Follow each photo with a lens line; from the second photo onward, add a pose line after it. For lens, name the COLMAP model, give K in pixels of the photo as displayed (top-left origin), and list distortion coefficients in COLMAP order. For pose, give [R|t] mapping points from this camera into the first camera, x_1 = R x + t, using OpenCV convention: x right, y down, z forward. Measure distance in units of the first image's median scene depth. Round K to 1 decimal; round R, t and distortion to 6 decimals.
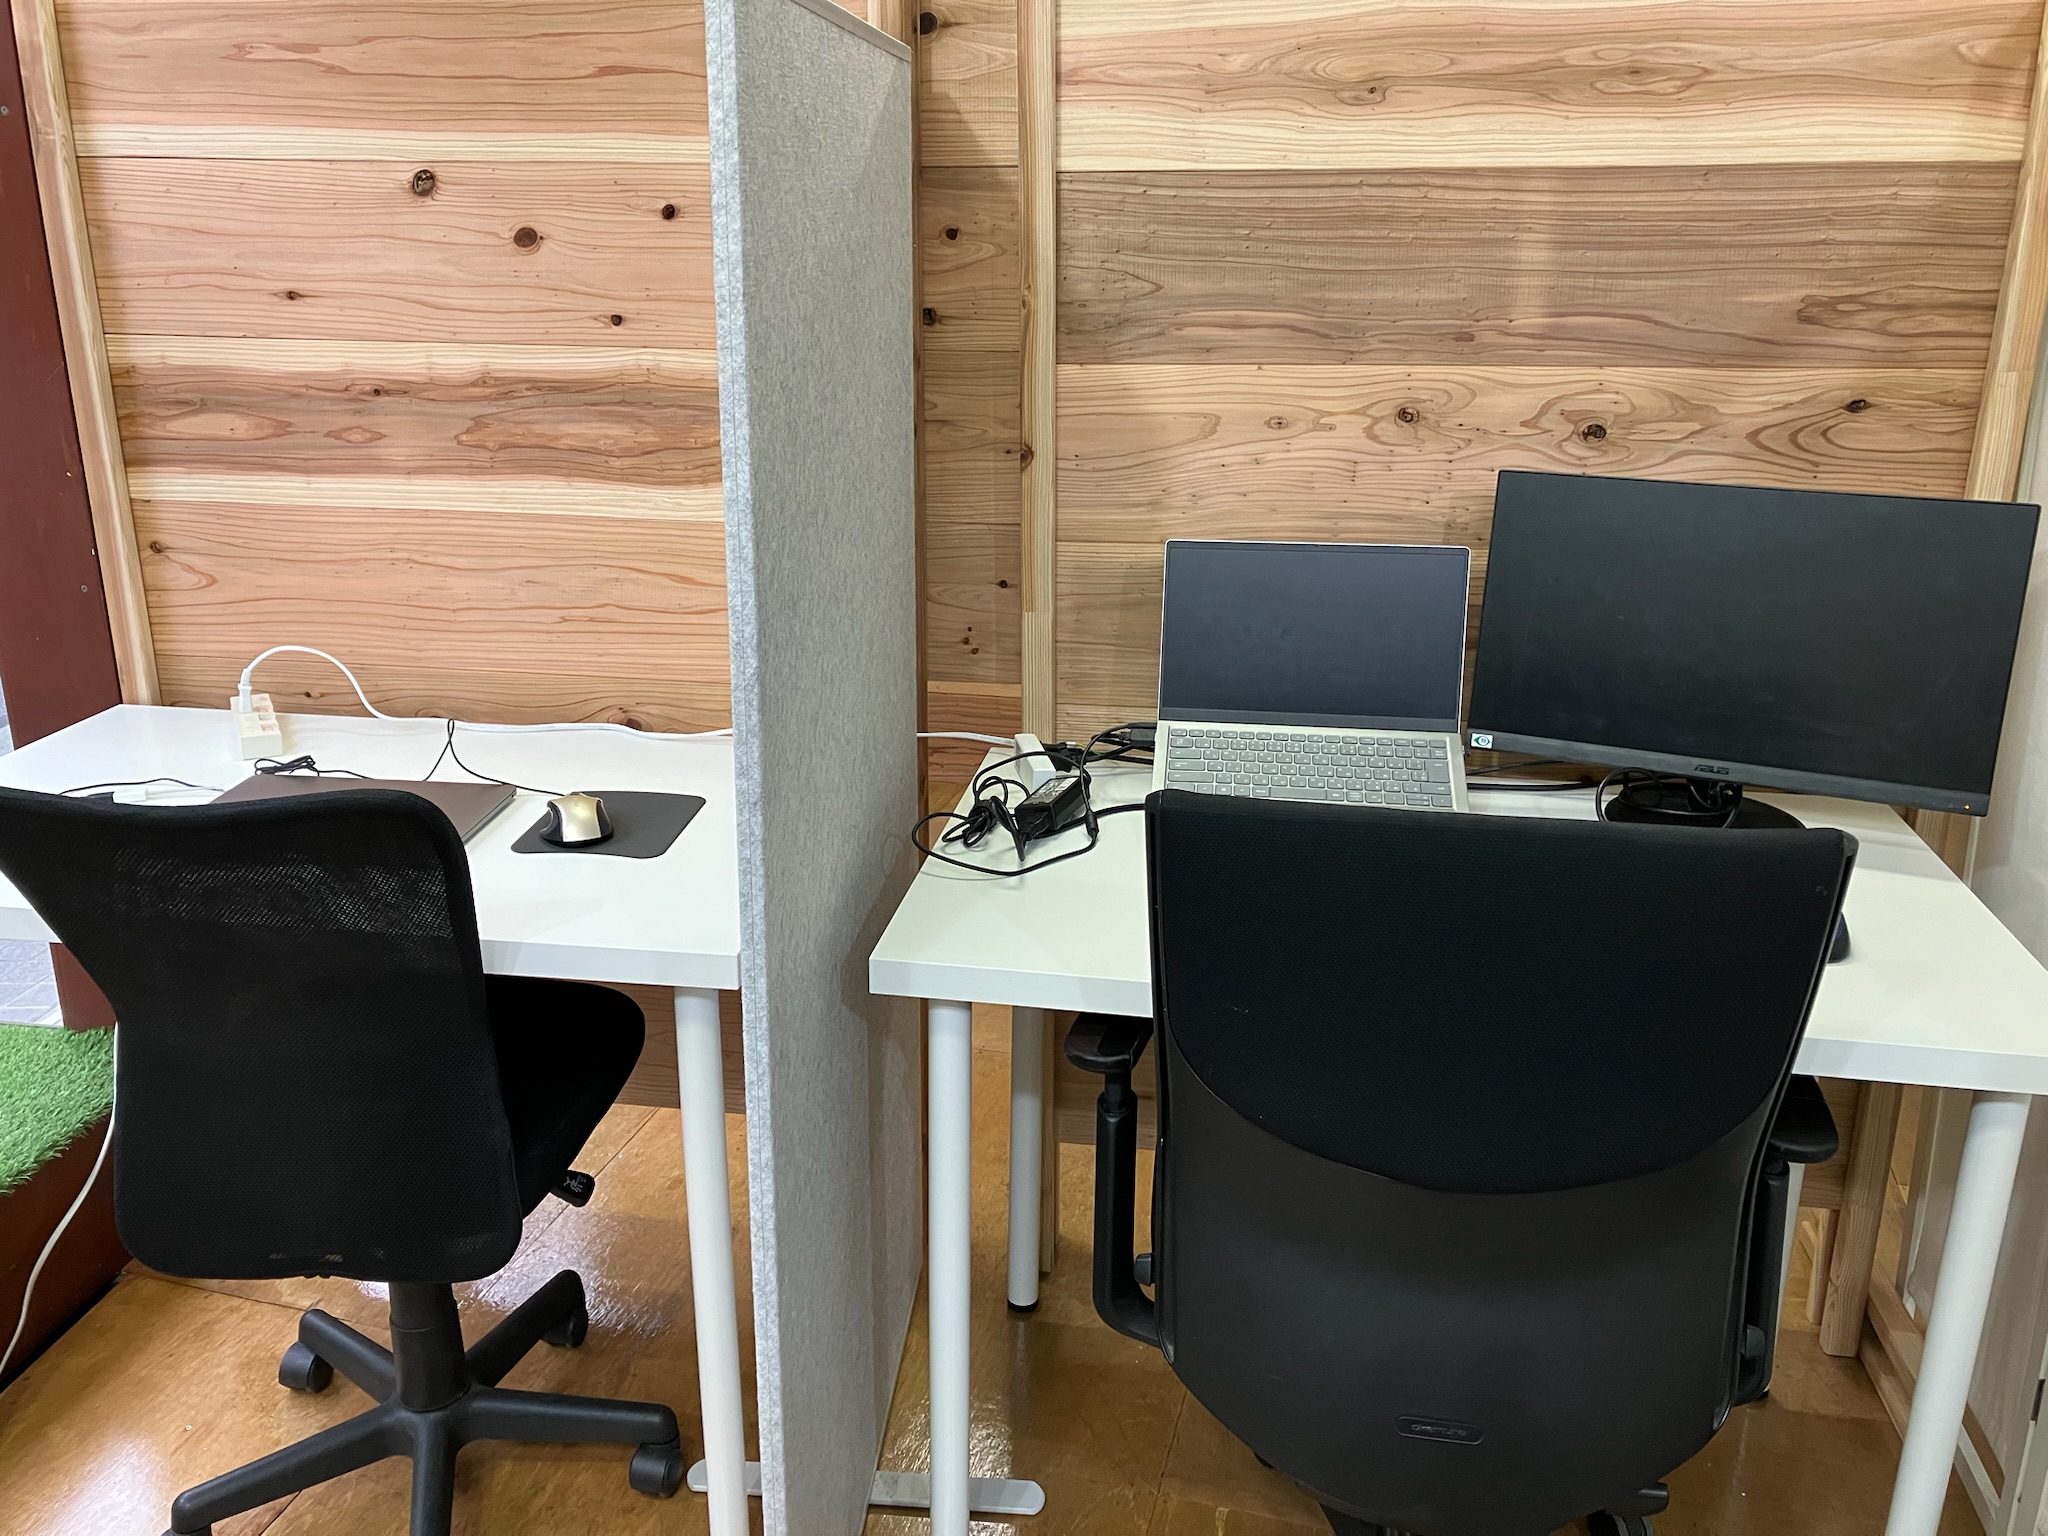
lens RADIAL K [[1736.3, 0, 1020.9], [0, 1736.3, 767.7], [0, 0, 1]] dist [0.008823, -0.012485]
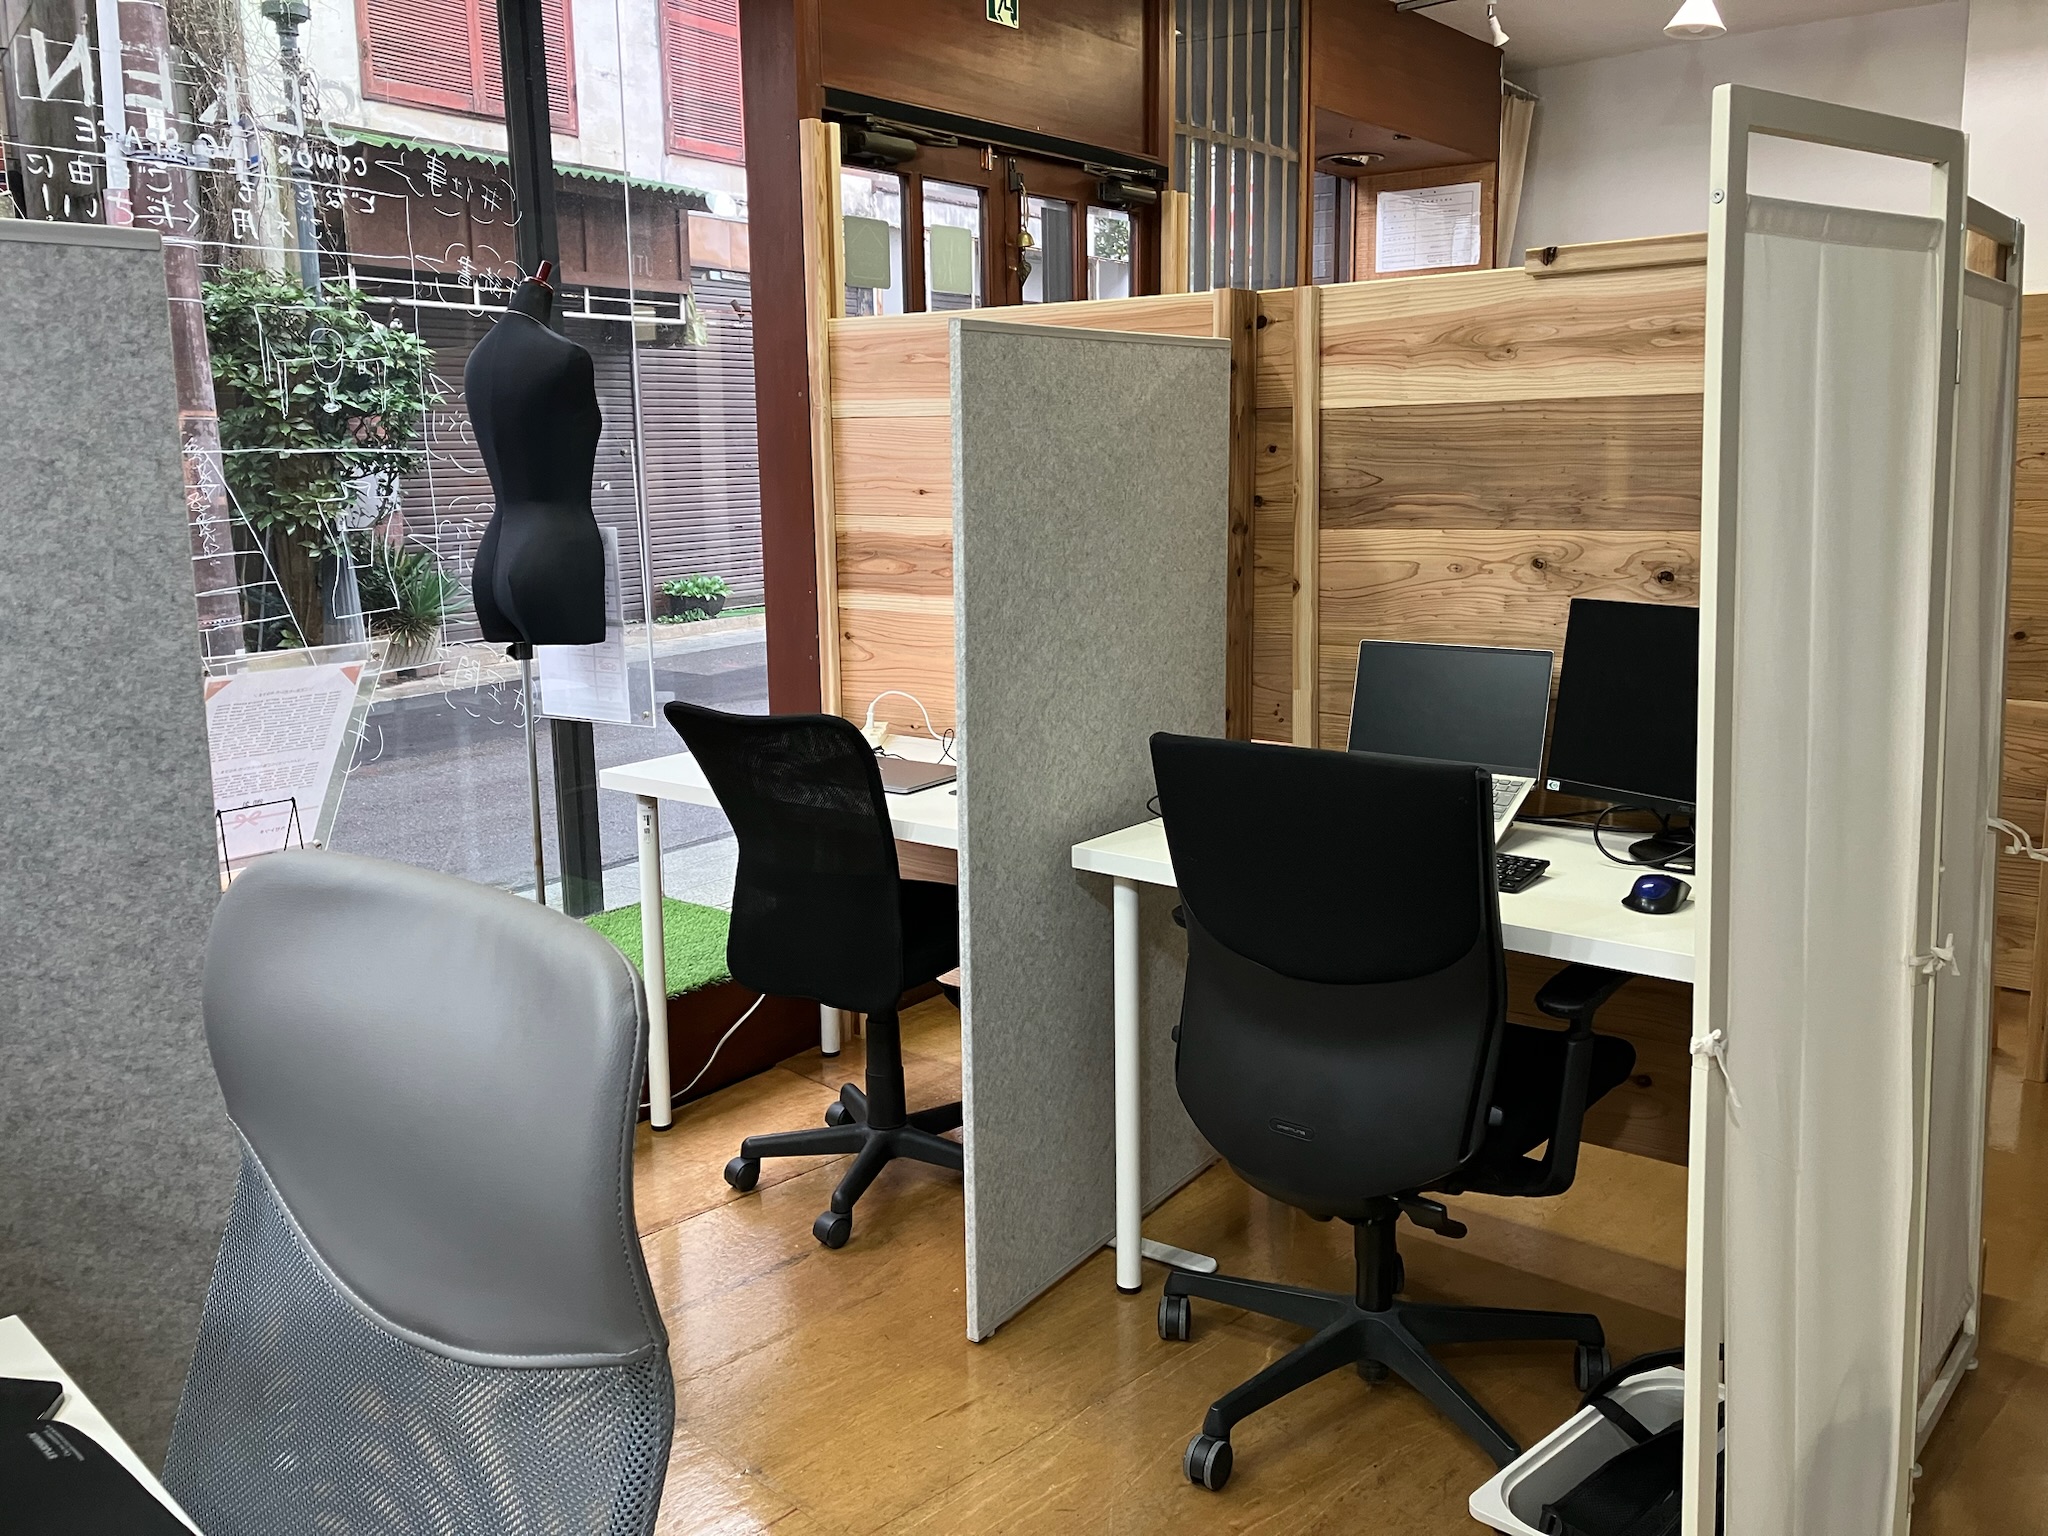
lens RADIAL K [[1824.7, 0, 1026.7], [0, 1824.7, 764.0], [0, 0, 1]] dist [-0.014010, -0.013176]
pose [[0.862051, 0.065216, -0.502608, 0.640821], [-0.131109, 0.986626, -0.096852, 0.168137], [0.489570, 0.149388, 0.859072, -0.497958]]
